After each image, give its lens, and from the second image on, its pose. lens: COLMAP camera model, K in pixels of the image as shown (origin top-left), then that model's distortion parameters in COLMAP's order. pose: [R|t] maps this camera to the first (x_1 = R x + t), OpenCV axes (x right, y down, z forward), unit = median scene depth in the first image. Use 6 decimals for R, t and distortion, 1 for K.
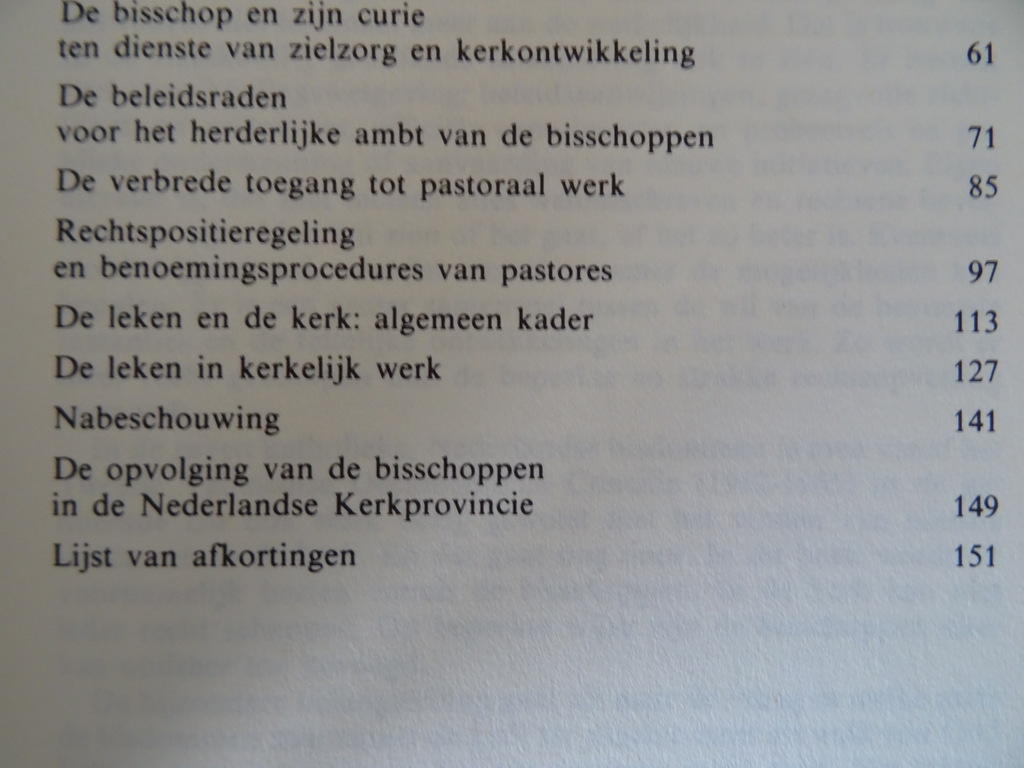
lens RADIAL K [[729.0, 0, 535.5], [0, 729.0, 384.0], [0, 0, 1]] dist [0.006036, -0.034159]
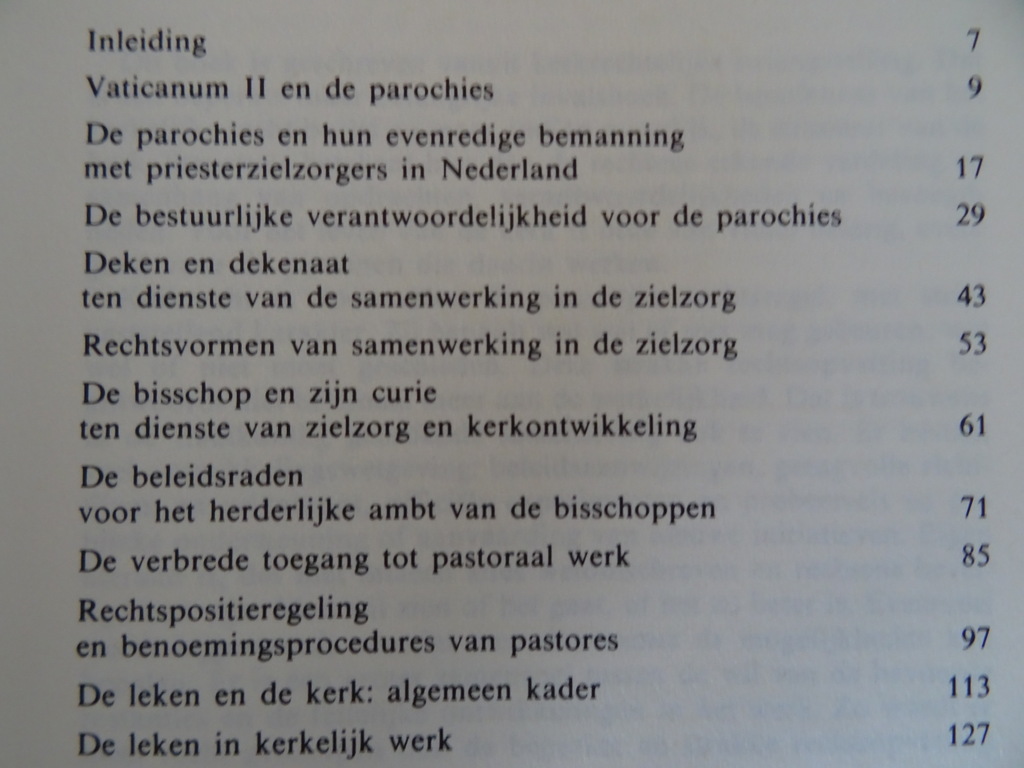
lens RADIAL K [[729.0, 0, 528.5], [0, 729.0, 366.7], [0, 0, 1]] dist [0.006036, -0.034159]
pose [[0.999985, -0.000520, 0.005361, -0.026853], [0.000691, 0.999487, -0.032007, -0.510583], [-0.005342, 0.032010, 0.999473, -0.041025]]
